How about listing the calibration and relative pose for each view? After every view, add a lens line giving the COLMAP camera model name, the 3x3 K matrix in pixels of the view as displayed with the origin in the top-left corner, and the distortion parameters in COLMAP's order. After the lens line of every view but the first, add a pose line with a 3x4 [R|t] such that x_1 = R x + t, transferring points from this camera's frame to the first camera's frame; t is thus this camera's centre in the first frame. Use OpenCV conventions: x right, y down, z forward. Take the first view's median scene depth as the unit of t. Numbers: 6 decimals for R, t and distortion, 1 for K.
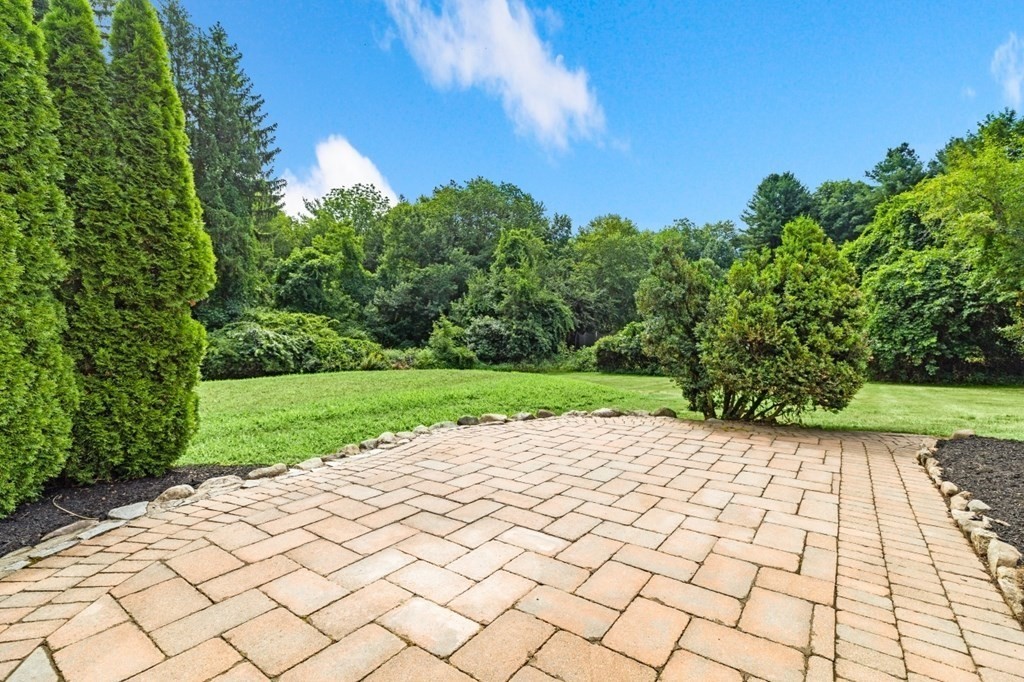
lens RADIAL K [[469.4, 0, 510.2], [0, 469.4, 338.9], [0, 0, 1]] dist [0.011096, -0.000188]
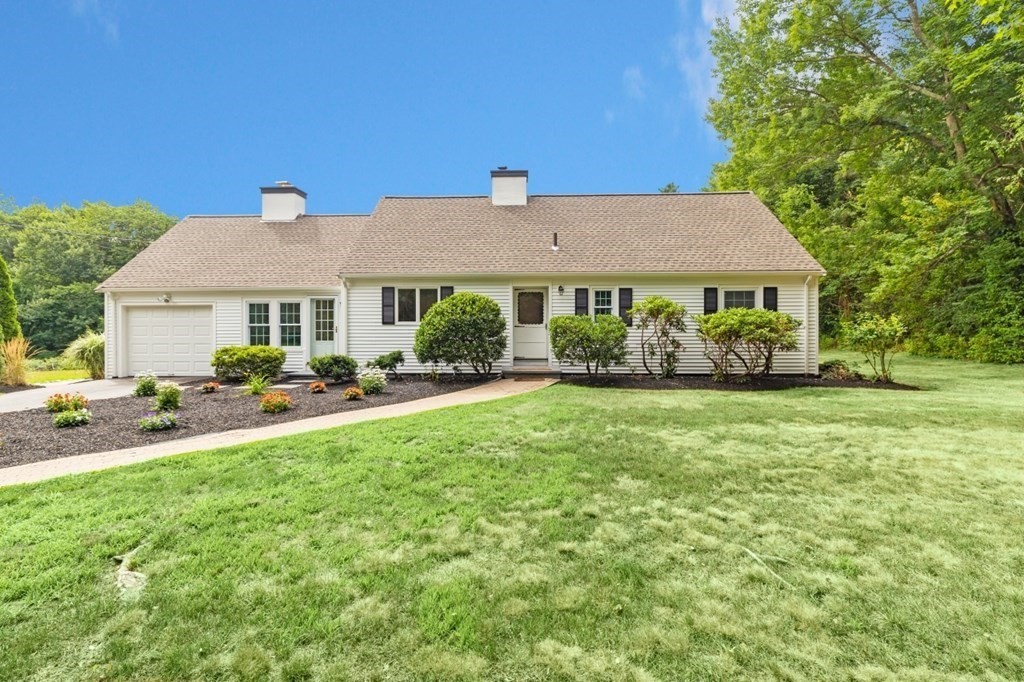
lens RADIAL K [[469.4, 0, 512.5], [0, 469.4, 341.8], [0, 0, 1]] dist [0.011096, -0.000188]
pose [[0.844954, -0.006944, 0.534793, 0.103836], [0.006437, 0.999975, 0.002813, -0.014223], [-0.534800, 0.001066, 0.844978, -0.506645]]
